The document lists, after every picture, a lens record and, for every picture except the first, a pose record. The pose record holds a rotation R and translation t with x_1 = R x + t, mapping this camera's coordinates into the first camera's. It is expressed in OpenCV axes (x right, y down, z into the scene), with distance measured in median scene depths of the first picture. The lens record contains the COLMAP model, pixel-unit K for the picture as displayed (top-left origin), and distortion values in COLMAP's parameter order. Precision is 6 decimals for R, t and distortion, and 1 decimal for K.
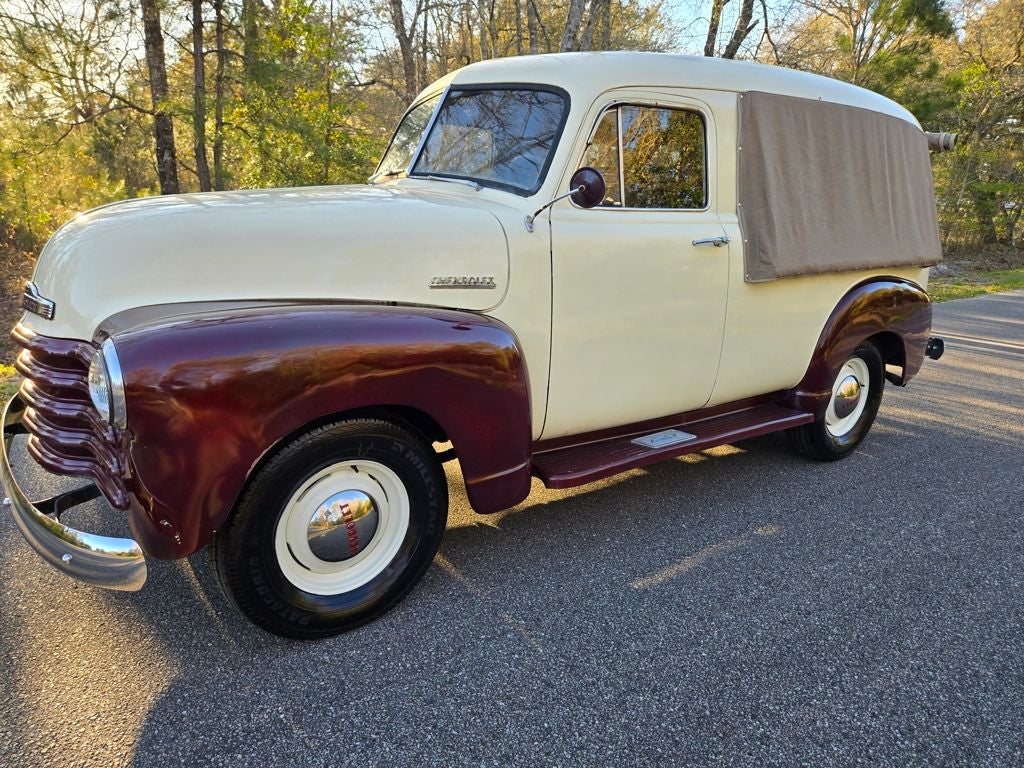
lens RADIAL K [[705.9, 0, 475.9], [0, 705.9, 375.8], [0, 0, 1]] dist [0.090312, -0.112262]
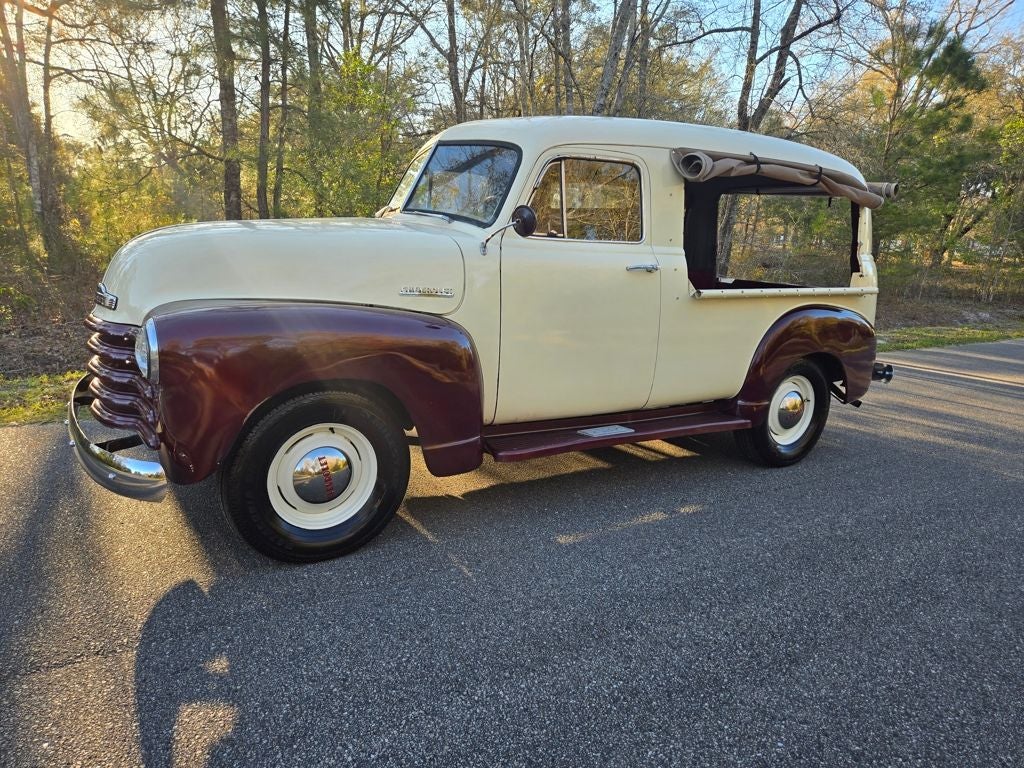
lens RADIAL K [[703.7, 0, 497.2], [0, 703.7, 377.6], [0, 0, 1]] dist [0.053842, -0.056121]
pose [[0.998180, 0.026348, -0.054249, 0.145711], [-0.029281, 0.998111, -0.054007, 0.070291], [0.052723, 0.055497, 0.997066, -0.206574]]
